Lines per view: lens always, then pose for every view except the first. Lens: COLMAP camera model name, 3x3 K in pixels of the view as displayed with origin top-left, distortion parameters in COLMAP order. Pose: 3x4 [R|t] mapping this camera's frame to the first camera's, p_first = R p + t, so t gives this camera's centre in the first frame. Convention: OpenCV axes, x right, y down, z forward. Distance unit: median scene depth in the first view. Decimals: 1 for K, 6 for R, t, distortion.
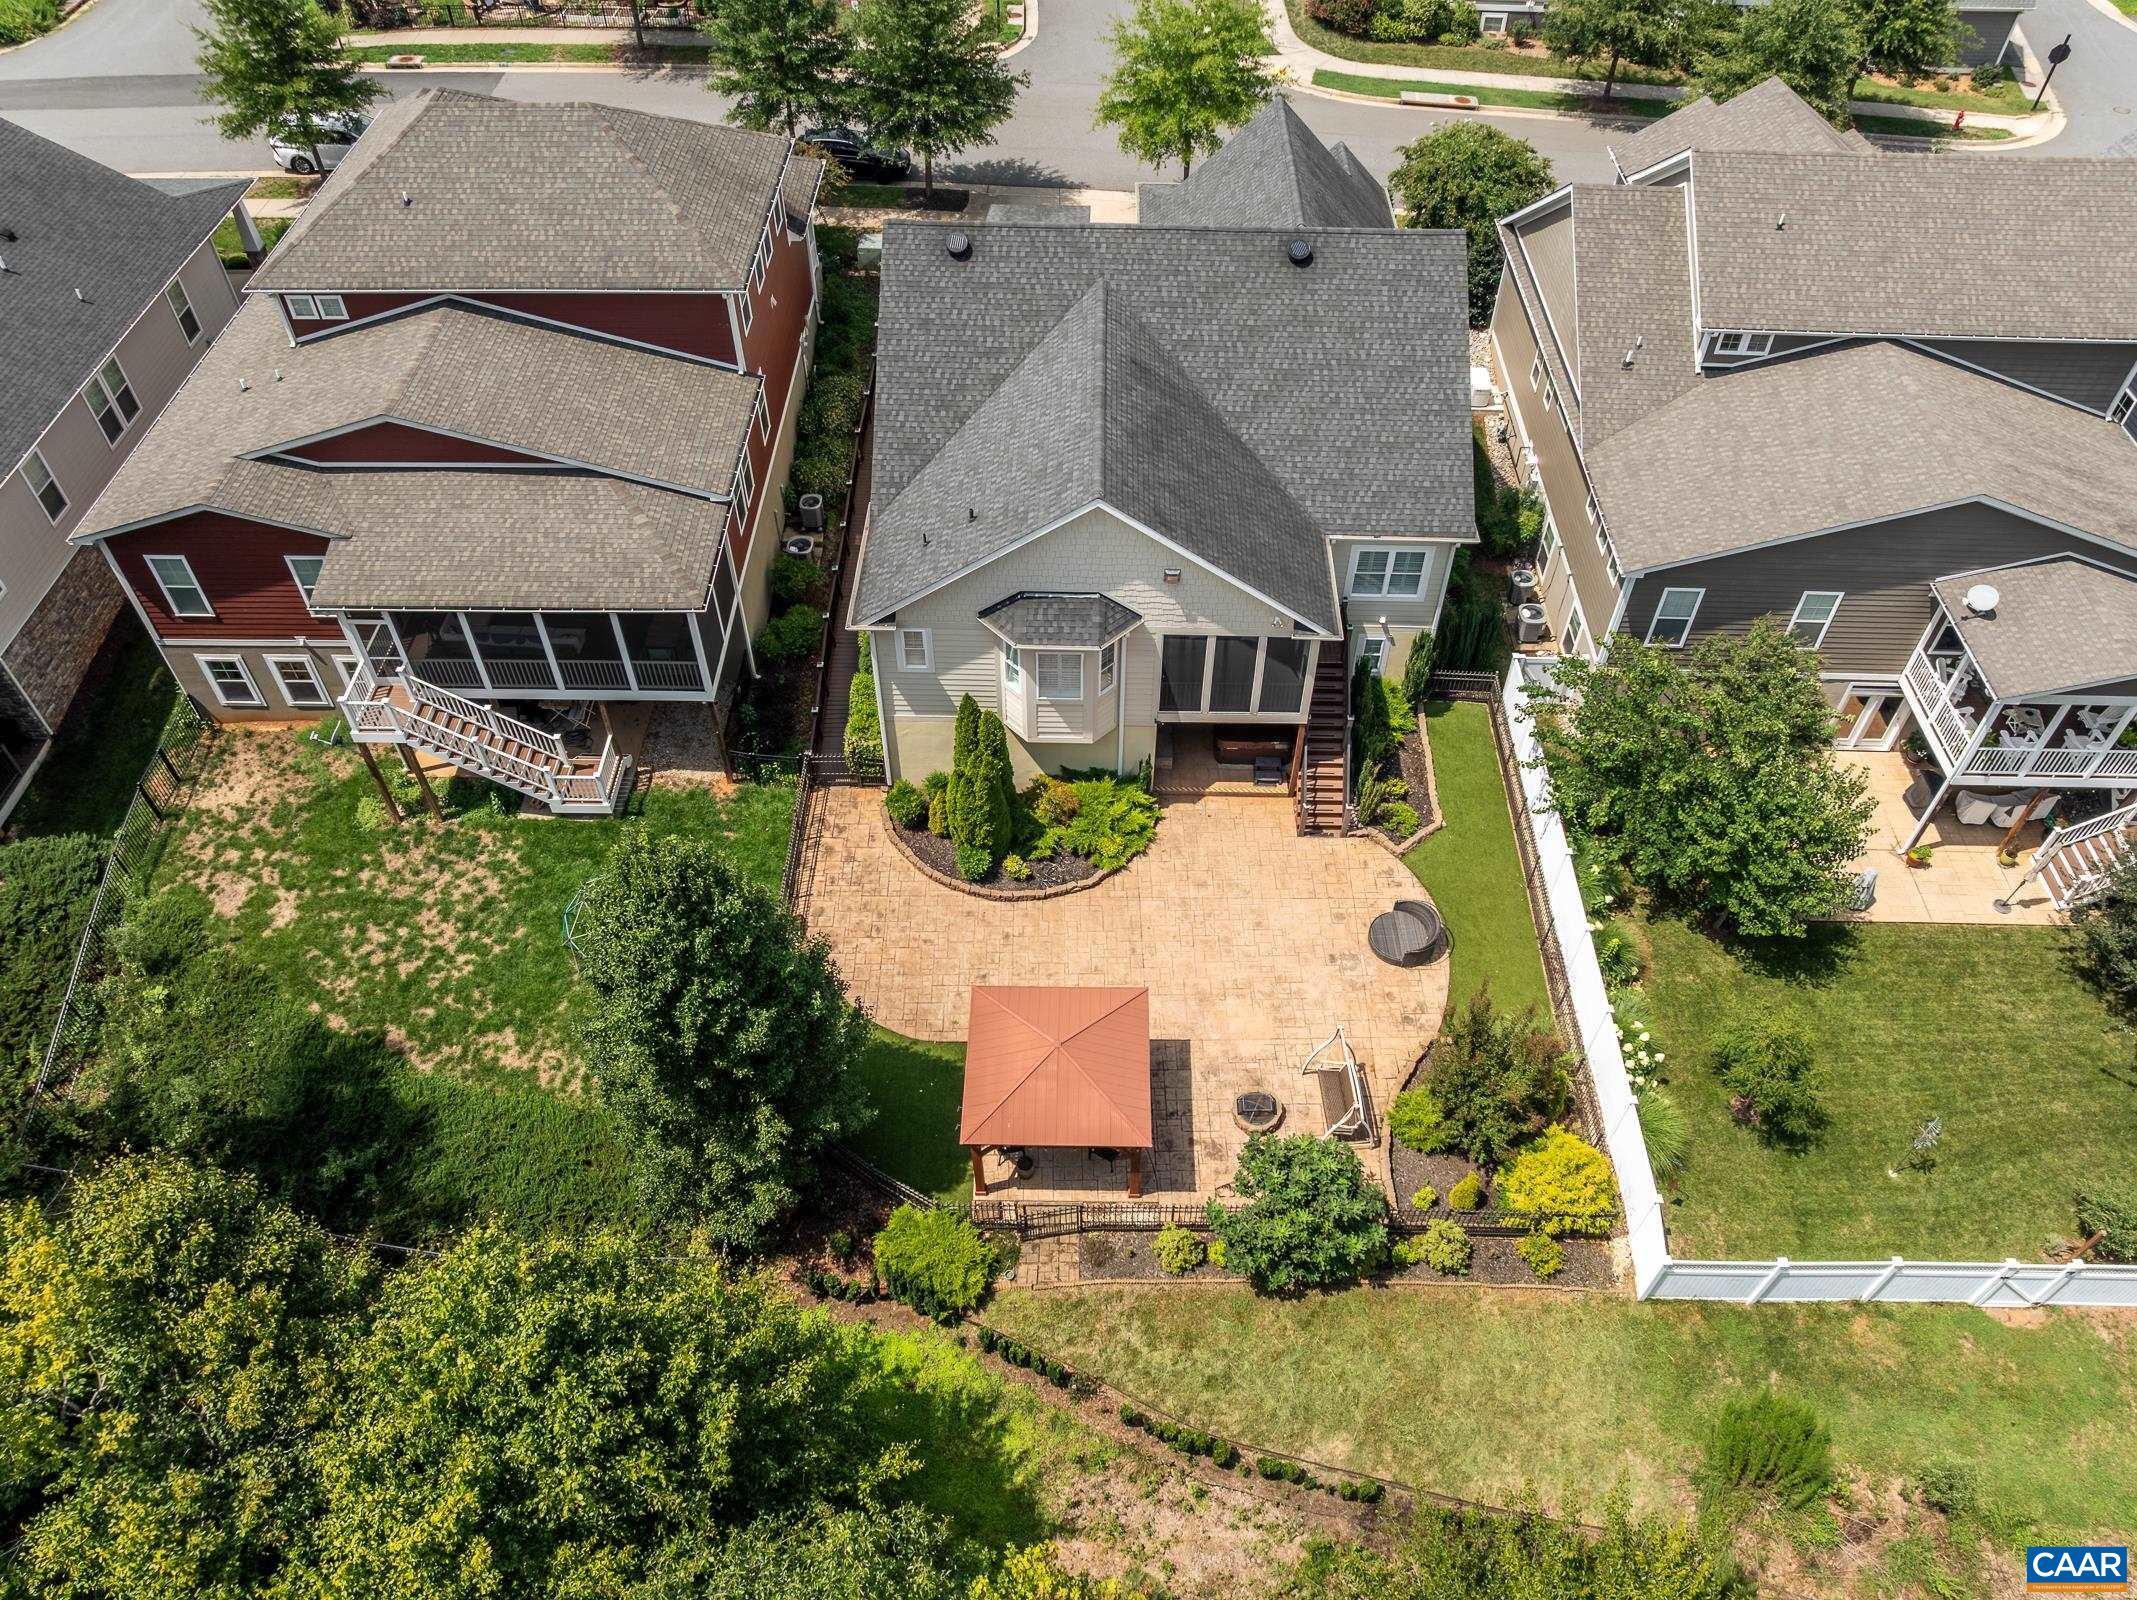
lens RADIAL K [[1512.5, 0, 1062.4], [0, 1512.5, 797.3], [0, 0, 1]] dist [-0.032491, -0.003440]
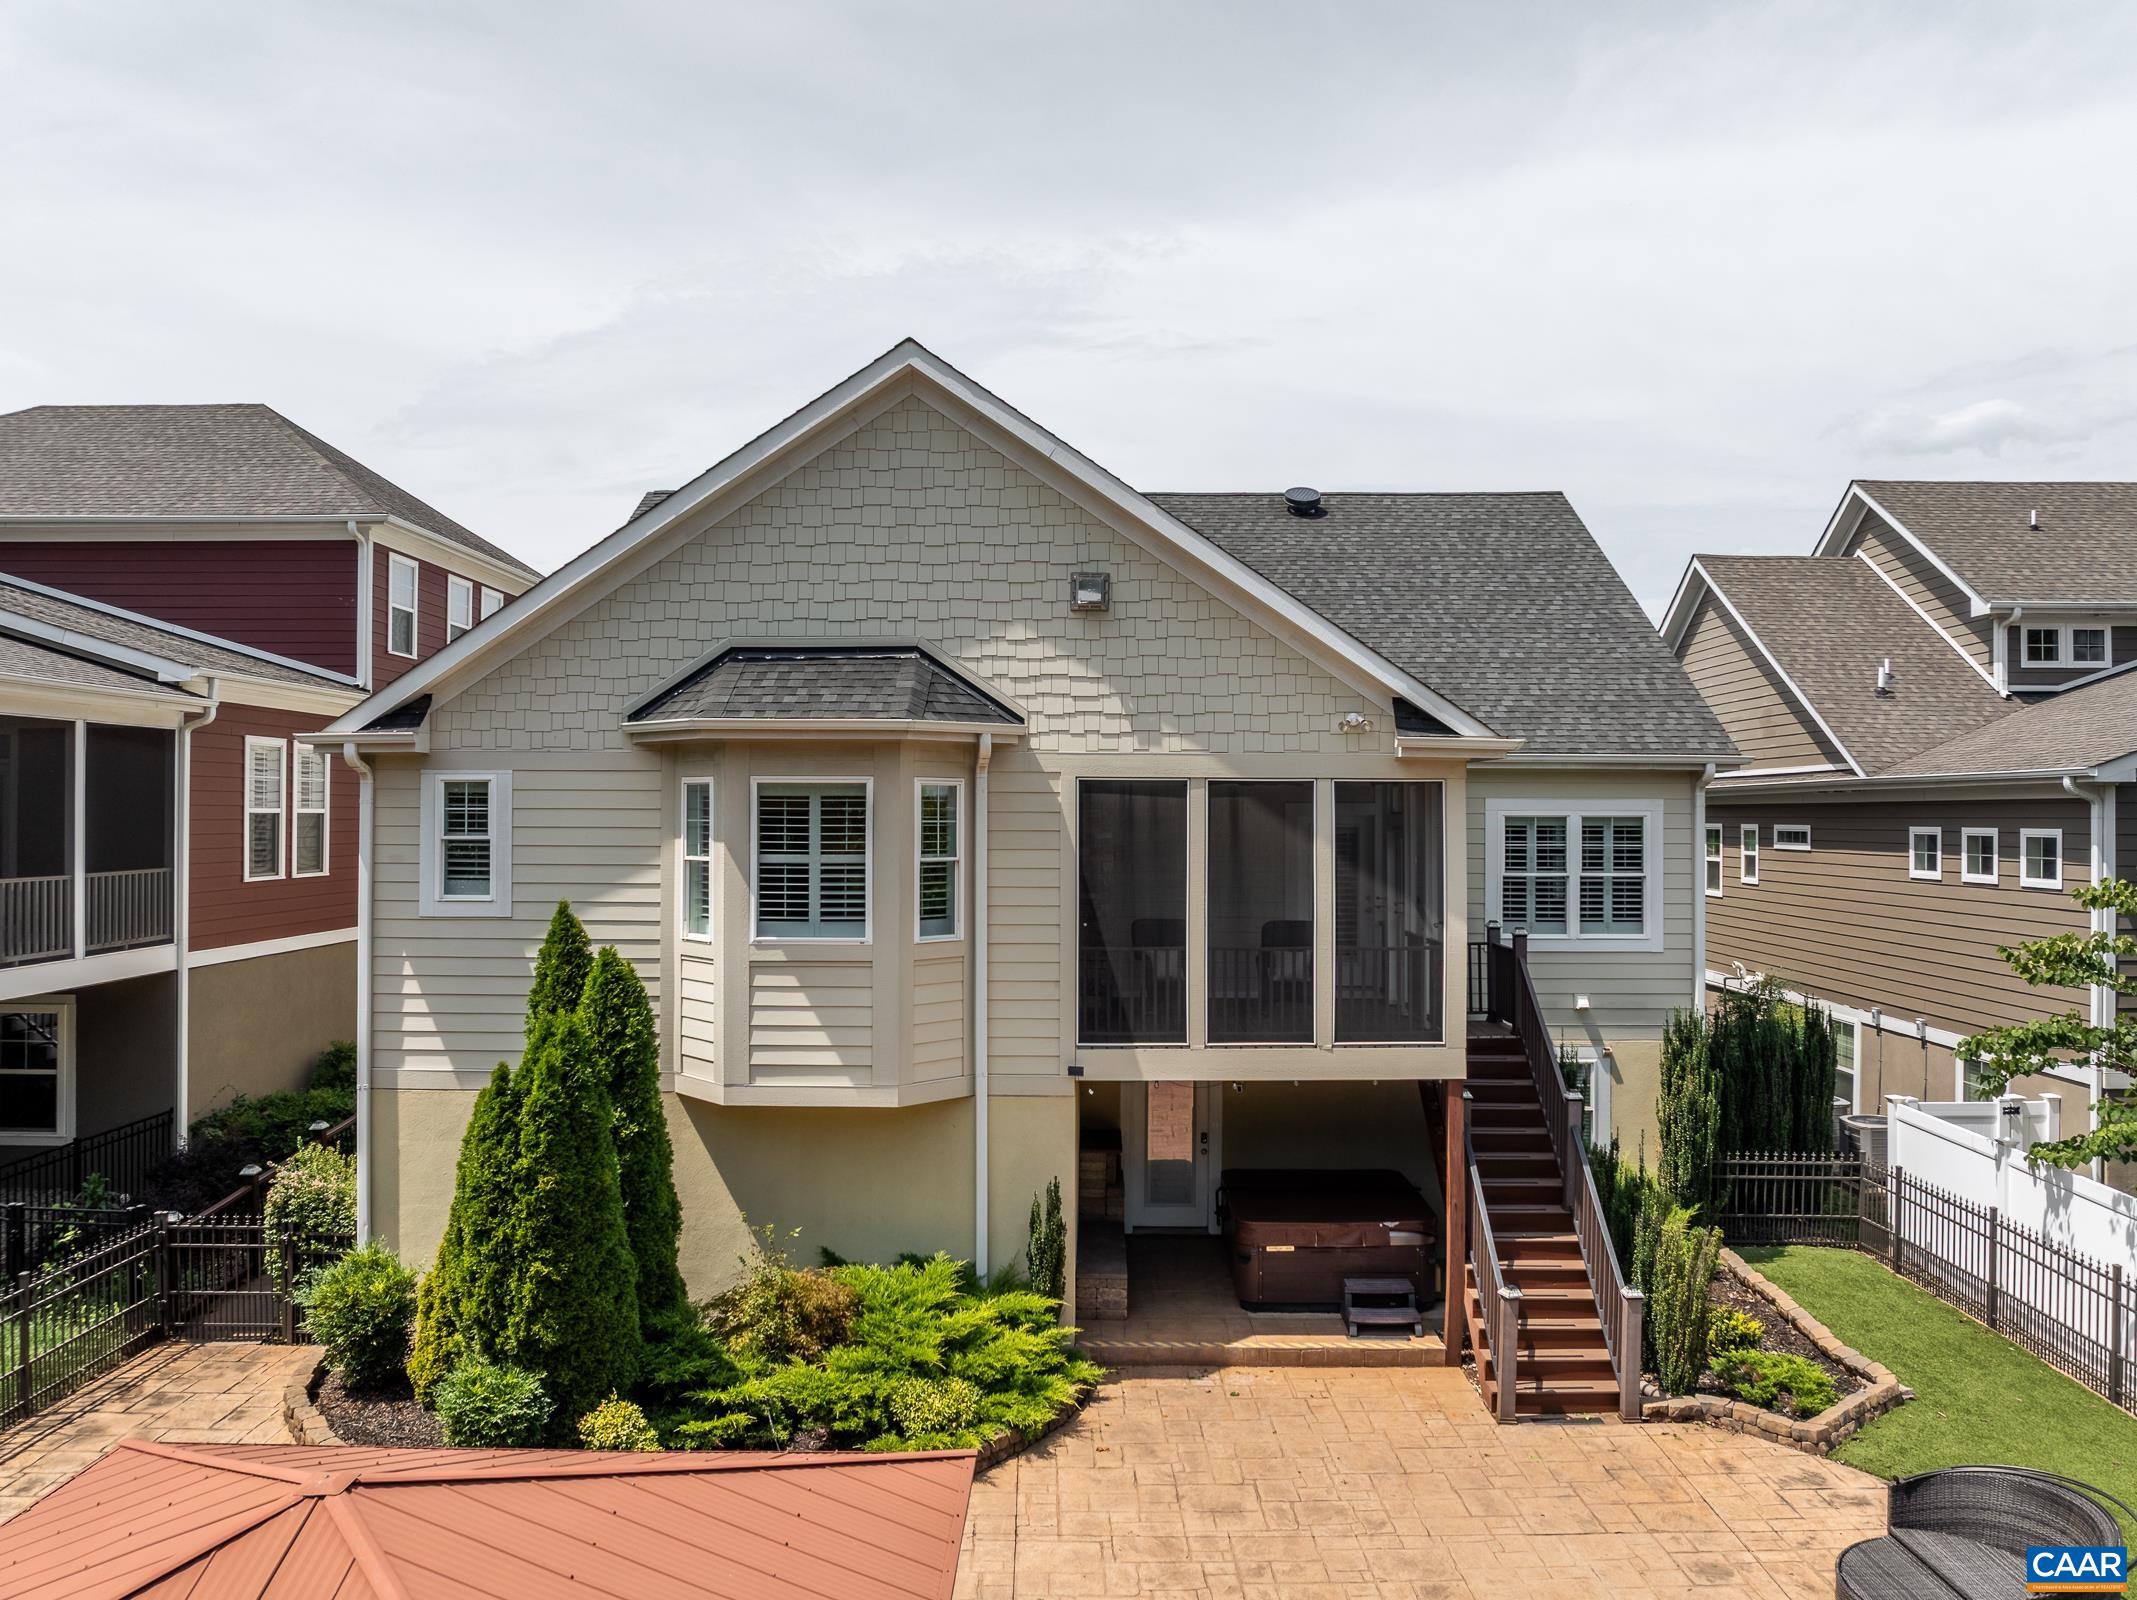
lens RADIAL K [[1512.5, 0, 1086.2], [0, 1512.5, 800.8], [0, 0, 1]] dist [-0.032491, -0.003440]
pose [[0.999927, 0.000238, 0.012061, 0.059449], [0.008867, 0.663416, -0.748199, 0.186613], [-0.008179, 0.748251, 0.663365, 0.680559]]
